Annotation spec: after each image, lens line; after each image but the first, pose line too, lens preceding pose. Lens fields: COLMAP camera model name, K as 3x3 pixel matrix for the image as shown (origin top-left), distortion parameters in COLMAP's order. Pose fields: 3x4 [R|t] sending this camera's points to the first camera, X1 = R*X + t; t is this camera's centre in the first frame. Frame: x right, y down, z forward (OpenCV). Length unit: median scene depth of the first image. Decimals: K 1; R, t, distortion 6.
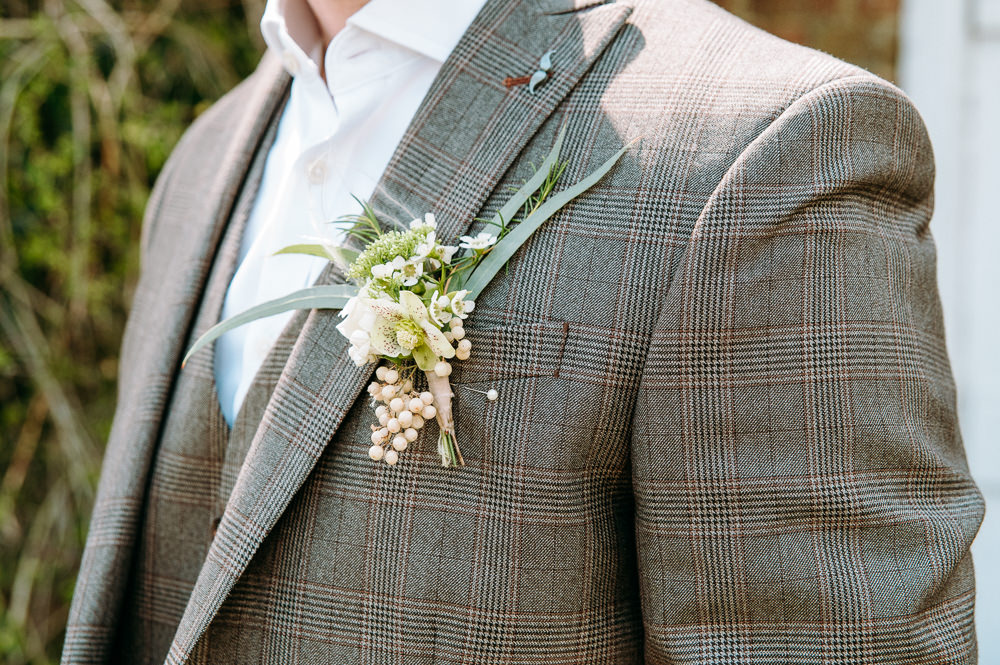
lens RADIAL K [[1859.1, 0, 500.4], [0, 1859.1, 333.2], [0, 0, 1]] dist [-0.032053, 0.000000]
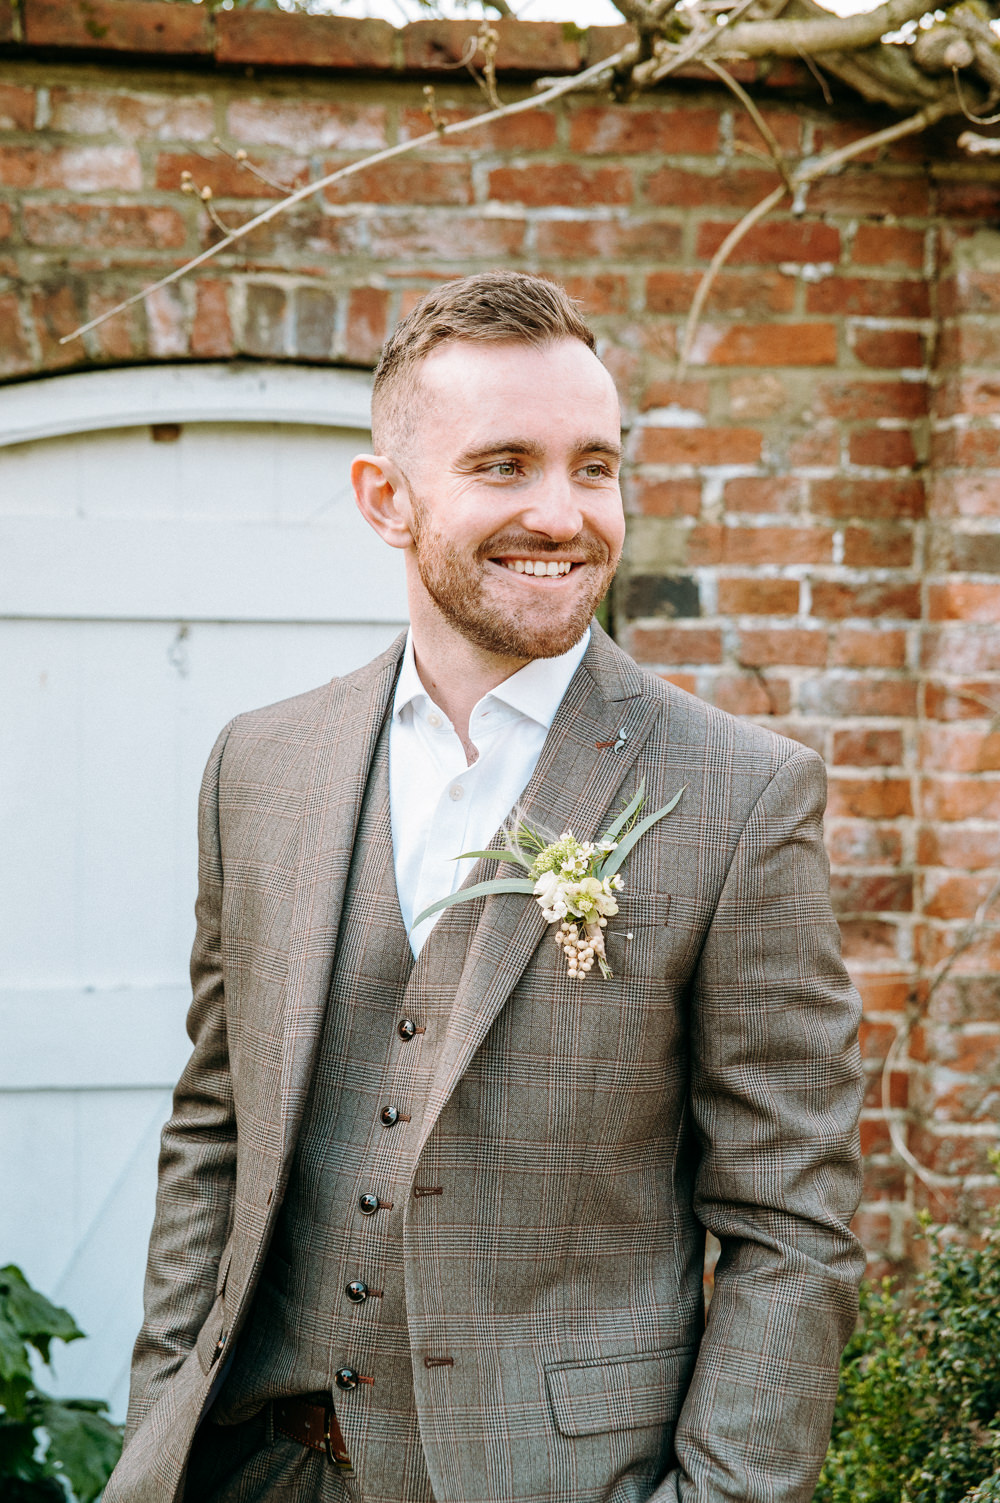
lens RADIAL K [[2753.9, 0, 499.6], [0, 2753.9, 752.1], [0, 0, 1]] dist [0.054593, 0.000000]
pose [[0.916241, 0.002592, 0.400620, -1.139850], [0.000942, 0.999962, -0.008625, -0.116626], [-0.400627, 0.008279, 0.916204, -1.300410]]
